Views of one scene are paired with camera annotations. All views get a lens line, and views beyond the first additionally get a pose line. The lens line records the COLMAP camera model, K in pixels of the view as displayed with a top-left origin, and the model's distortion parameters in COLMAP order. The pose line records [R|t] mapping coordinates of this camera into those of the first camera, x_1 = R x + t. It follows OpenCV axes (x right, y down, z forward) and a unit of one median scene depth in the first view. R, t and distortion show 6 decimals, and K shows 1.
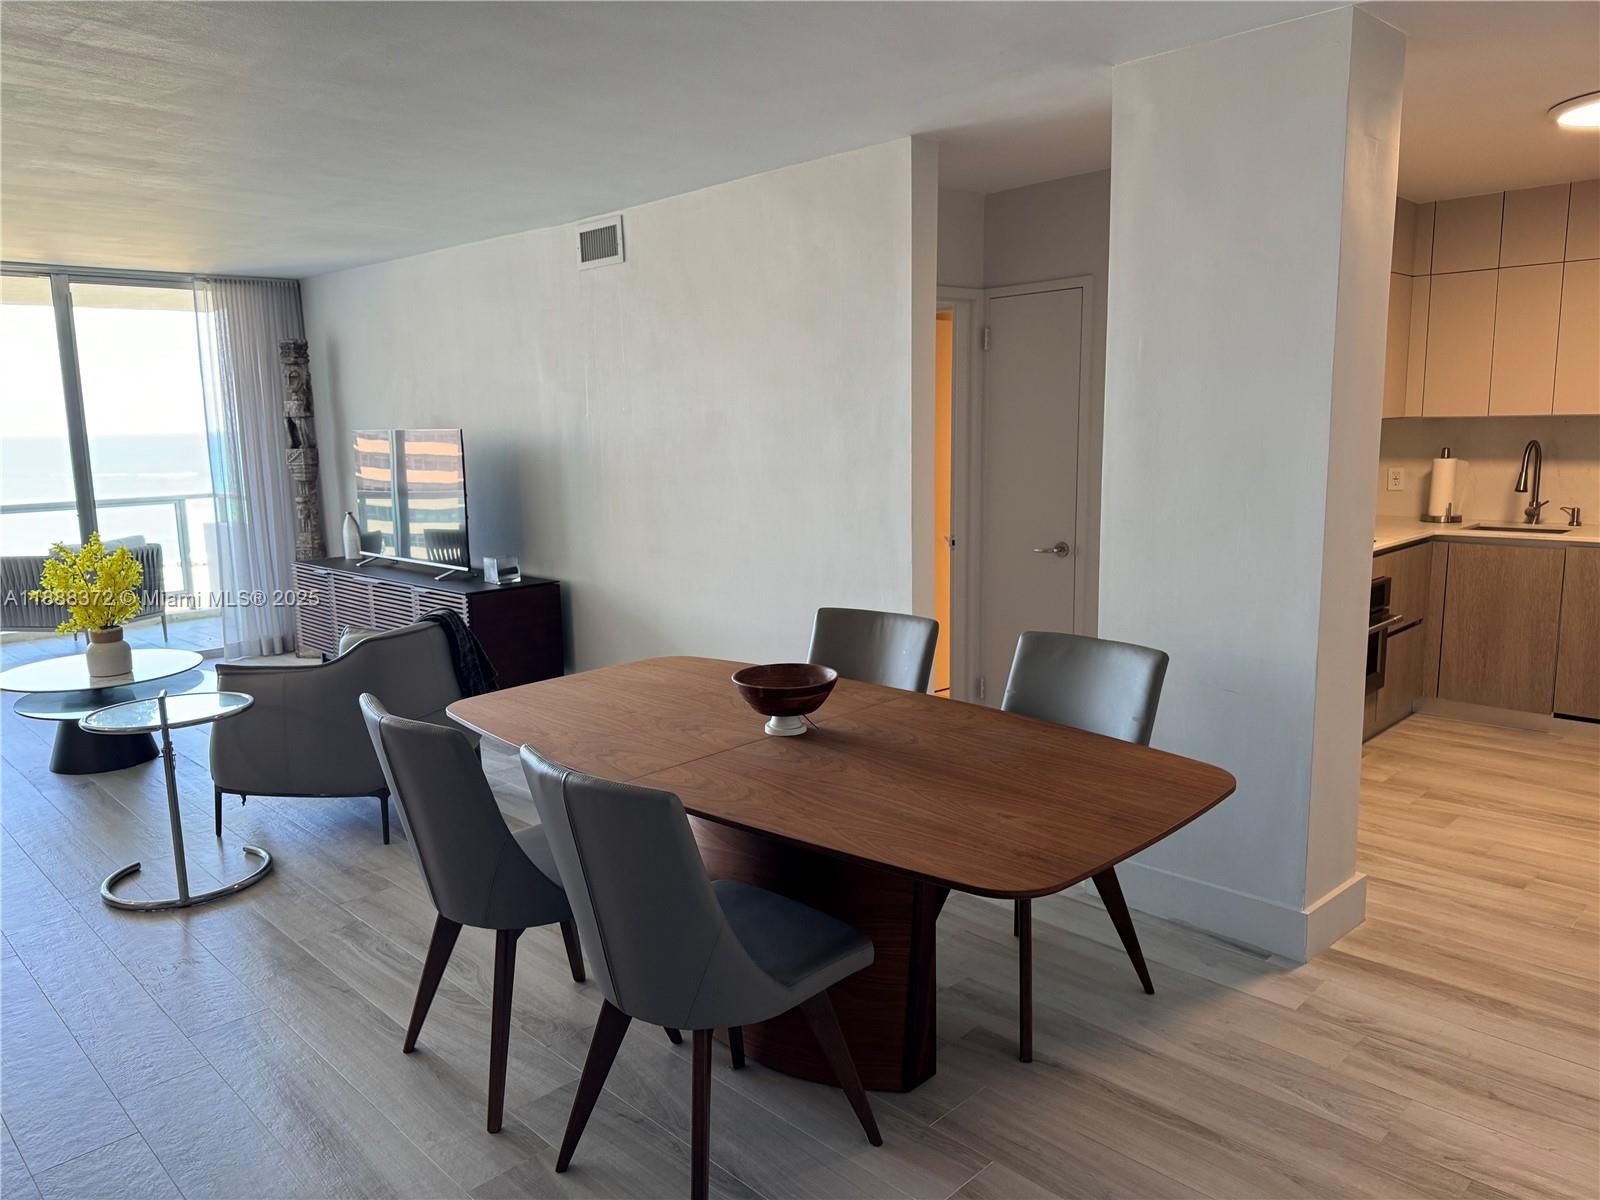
lens RADIAL K [[1121.5, 0, 794.6], [0, 1121.5, 598.8], [0, 0, 1]] dist [0.038050, -0.046290]
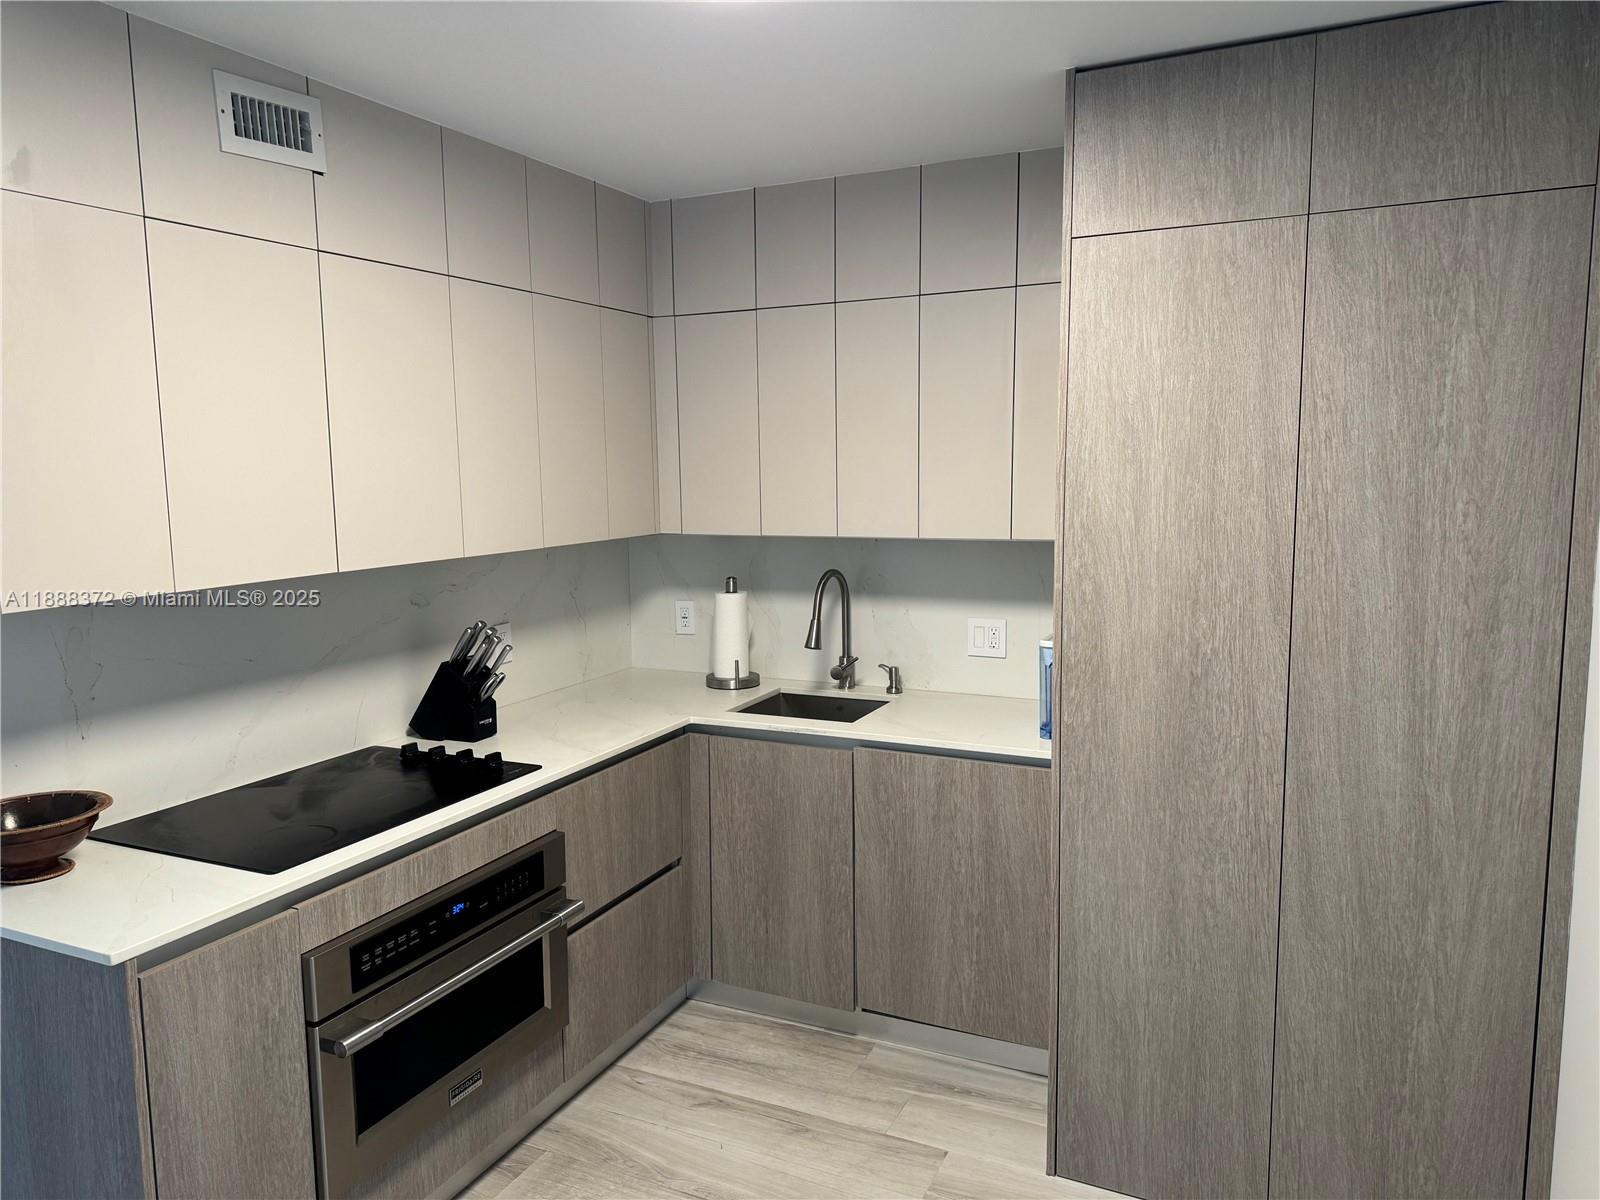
lens RADIAL K [[1113.6, 0, 800.0], [0, 1113.6, 594.5], [0, 0, 1]] dist [0.124848, -0.125918]
pose [[0.941151, -0.033175, 0.336355, 0.414243], [0.047240, 0.998314, -0.033717, -0.104247], [-0.334669, 0.047623, 0.941132, 0.385010]]
